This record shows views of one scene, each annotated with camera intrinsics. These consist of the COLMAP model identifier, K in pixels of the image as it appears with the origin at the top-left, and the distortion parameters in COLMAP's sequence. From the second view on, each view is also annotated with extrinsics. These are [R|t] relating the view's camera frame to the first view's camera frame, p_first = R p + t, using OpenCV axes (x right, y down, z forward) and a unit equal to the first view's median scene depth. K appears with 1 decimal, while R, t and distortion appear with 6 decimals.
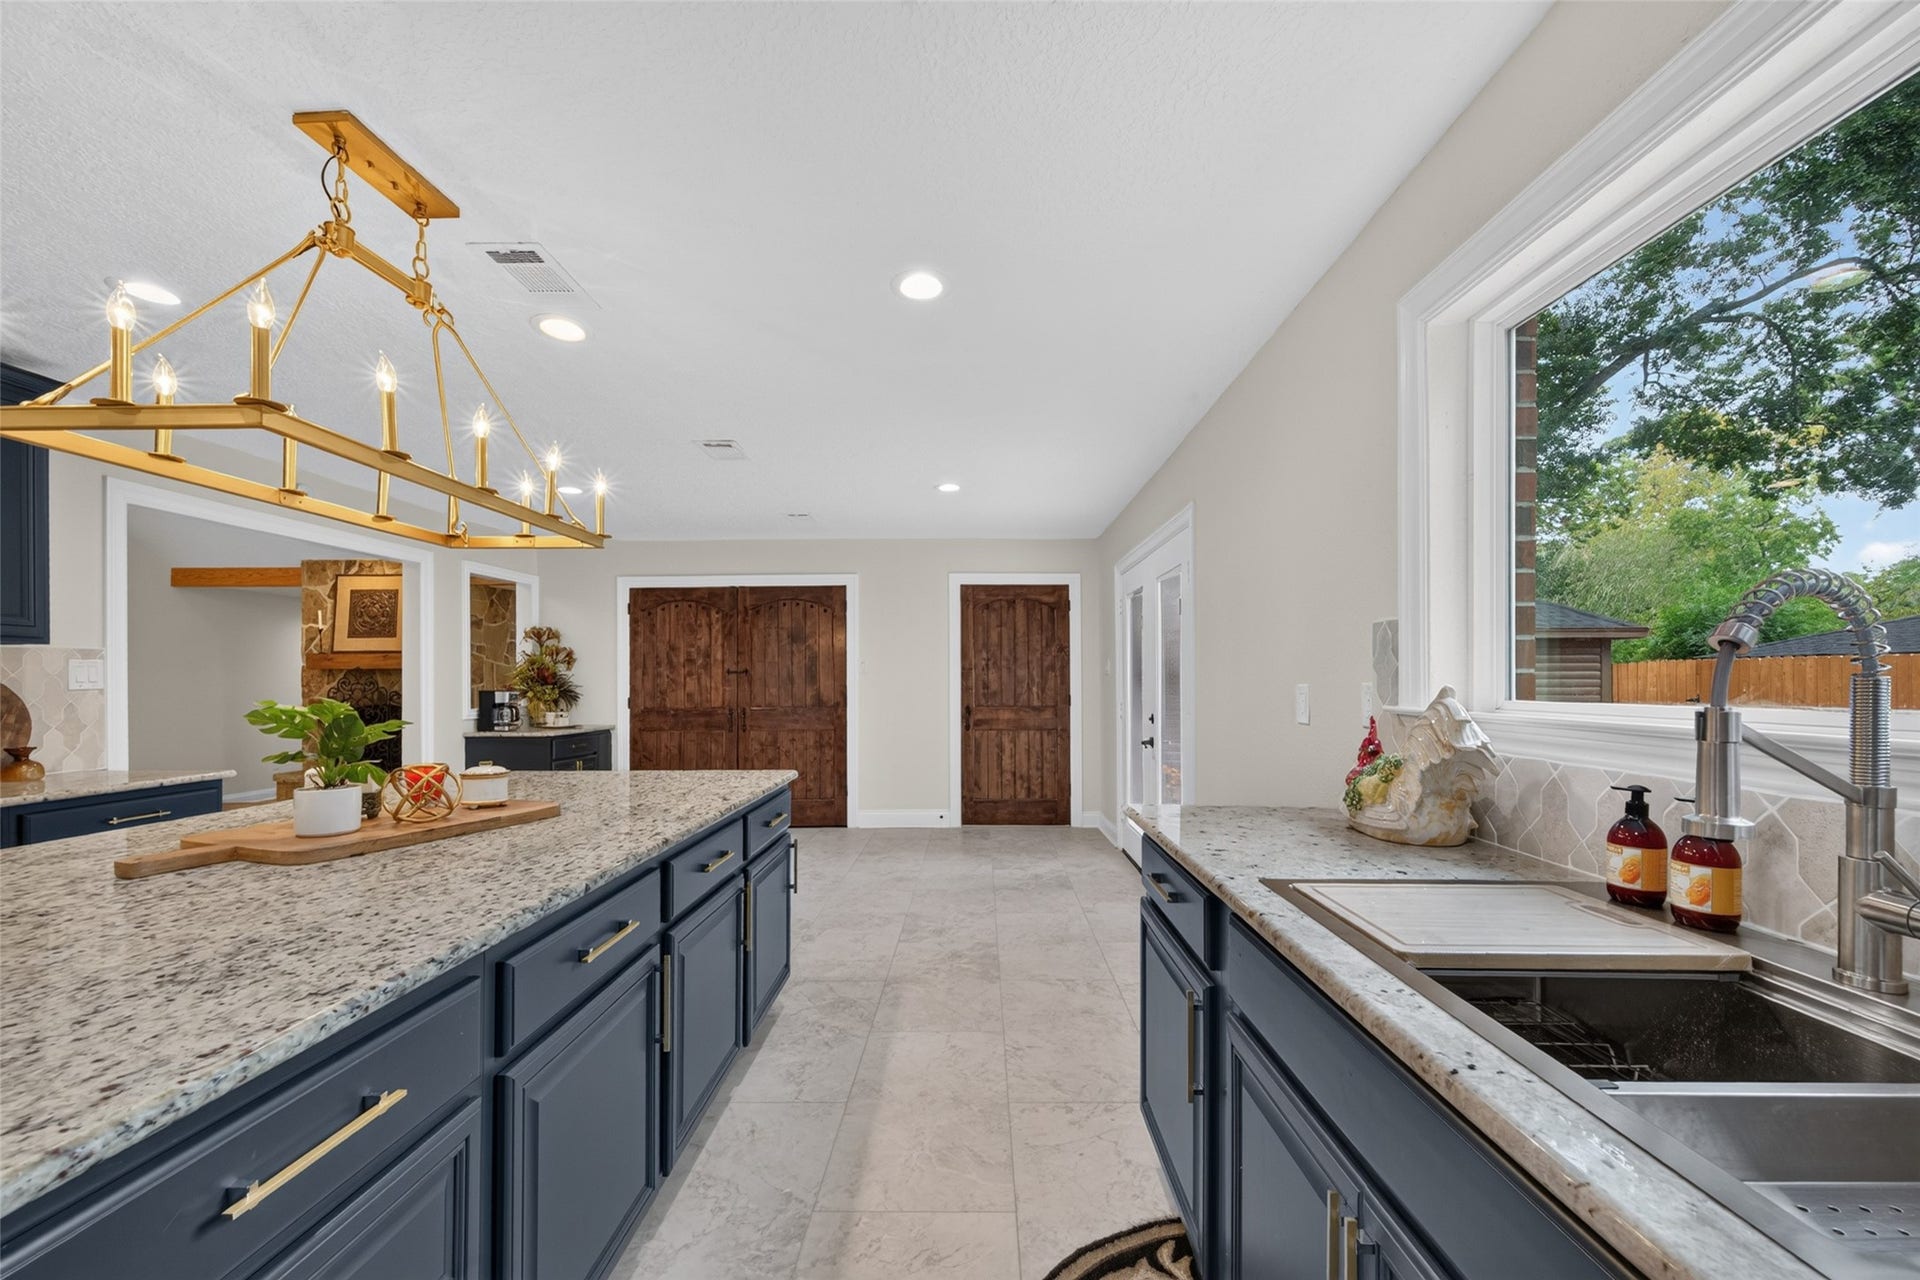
lens RADIAL K [[995.2, 0, 969.8], [0, 995.2, 720.4], [0, 0, 1]] dist [0.001134, 0.000098]
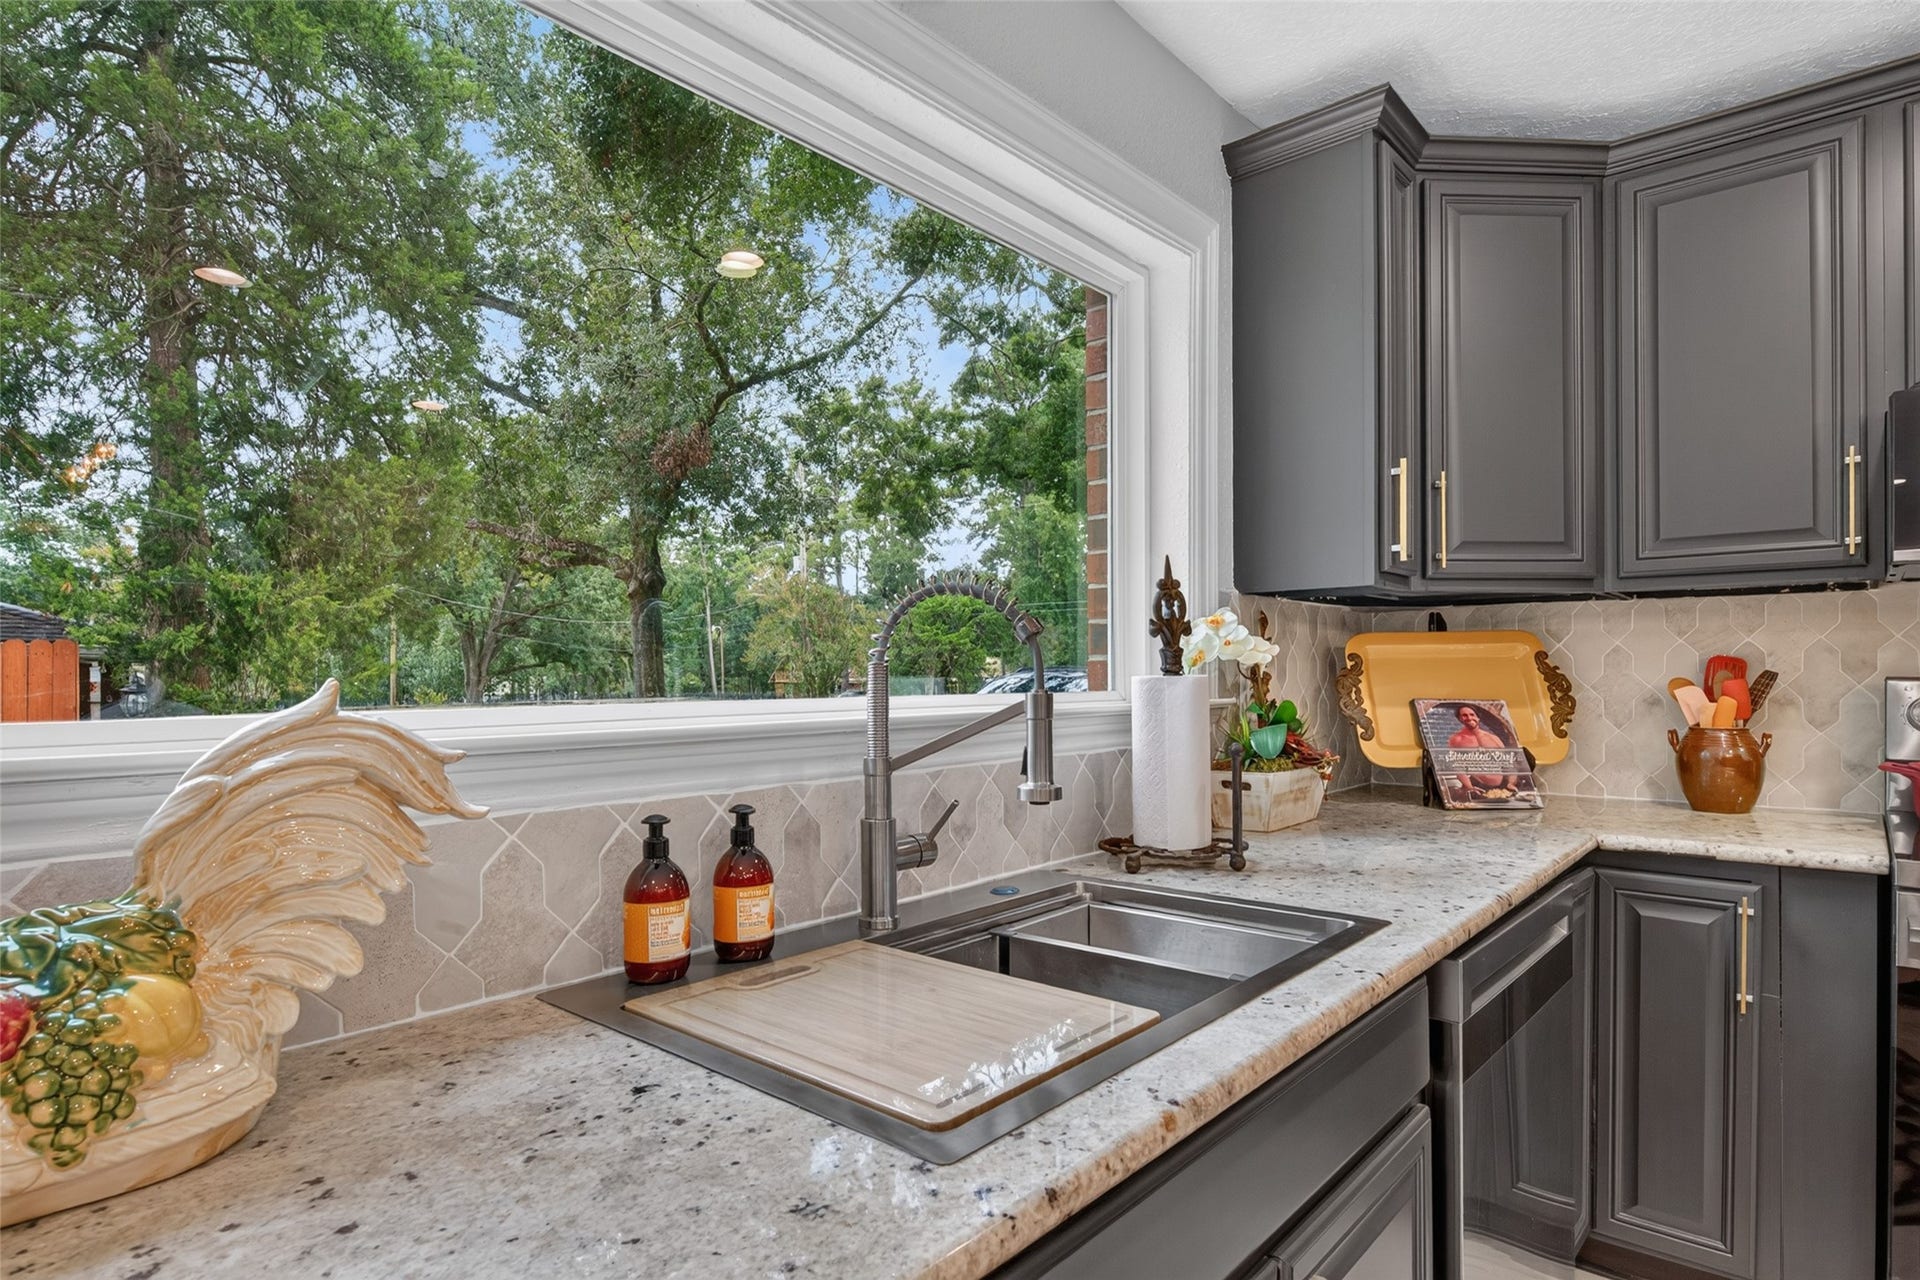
lens RADIAL K [[1046.6, 0, 958.6], [0, 1046.6, 663.1], [0, 0, 1]] dist [0.000890, 0.000072]
pose [[-0.782548, 0.006416, 0.622557, 0.032046], [0.011930, 0.999918, 0.004691, -0.051387], [-0.622476, 0.011098, -0.782560, 1.642871]]
